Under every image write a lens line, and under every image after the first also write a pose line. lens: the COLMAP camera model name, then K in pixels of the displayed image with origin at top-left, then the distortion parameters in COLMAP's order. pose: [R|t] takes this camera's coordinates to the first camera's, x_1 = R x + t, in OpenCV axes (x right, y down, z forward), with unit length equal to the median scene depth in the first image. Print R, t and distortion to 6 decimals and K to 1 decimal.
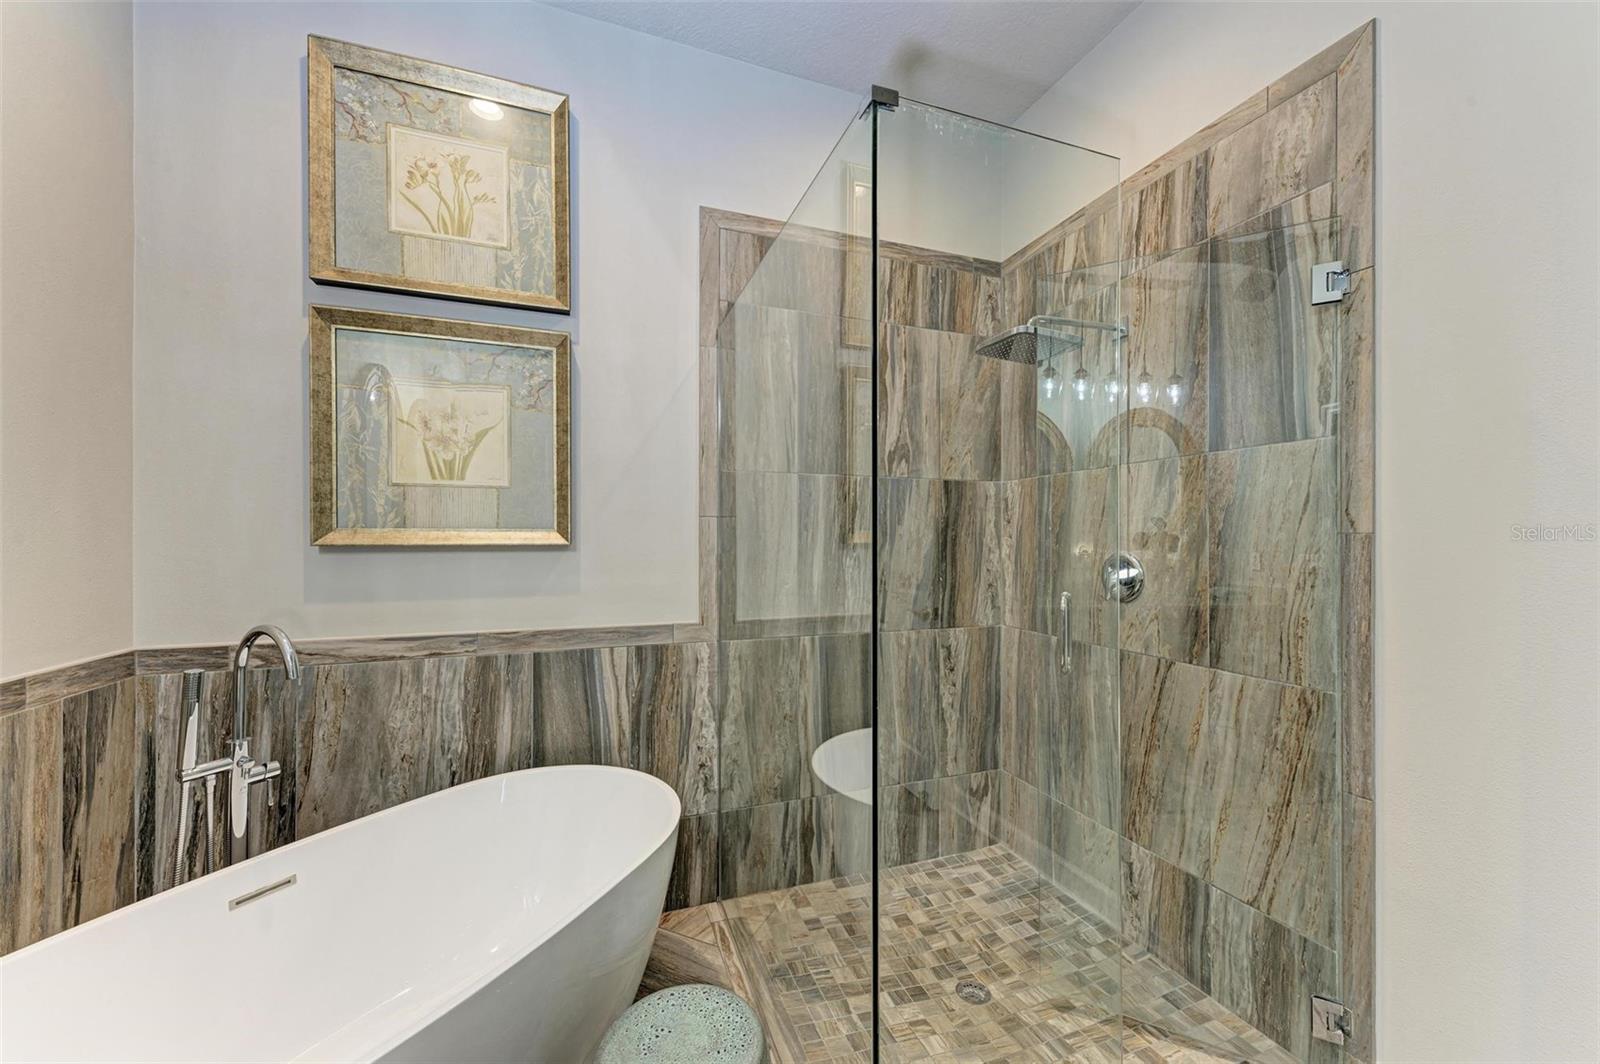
lens RADIAL K [[602.1, 0, 804.4], [0, 602.1, 538.4], [0, 0, 1]] dist [0.016522, -0.005555]
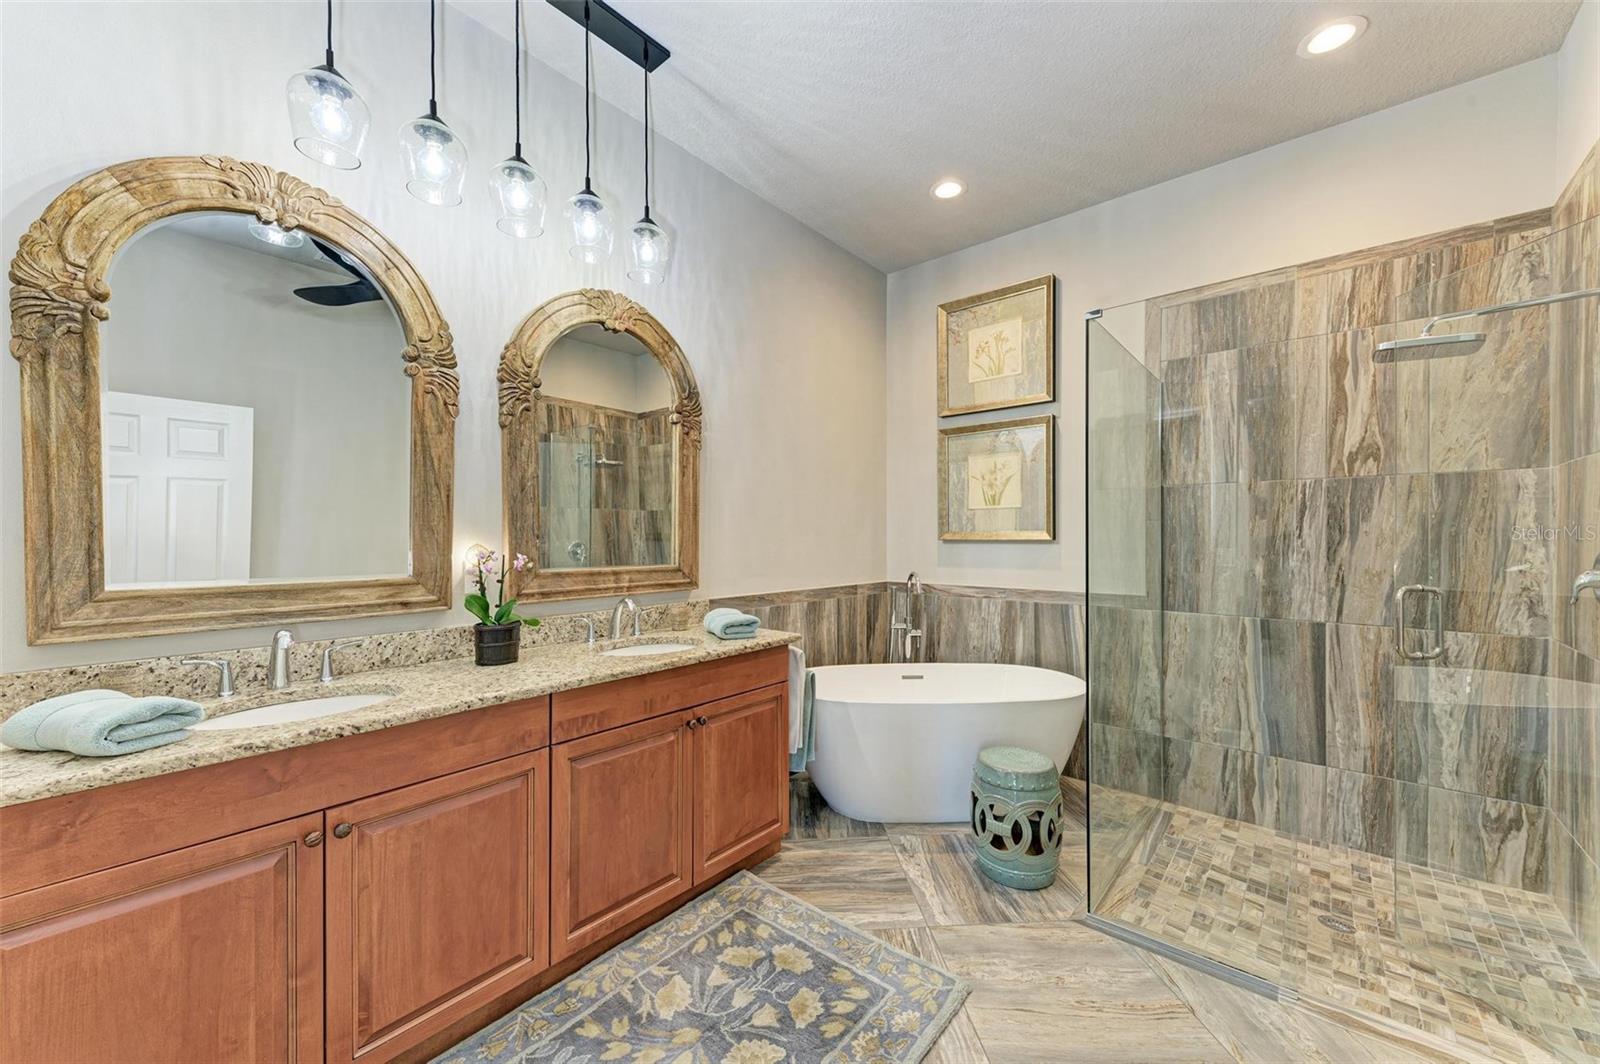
lens RADIAL K [[602.1, 0, 804.4], [0, 602.1, 538.4], [0, 0, 1]] dist [0.016522, -0.005555]
pose [[0.495735, 0.000005, -0.868474, 0.651449], [0.001750, 0.999998, 0.001005, 0.002752], [0.868472, -0.002018, 0.495734, -0.385177]]
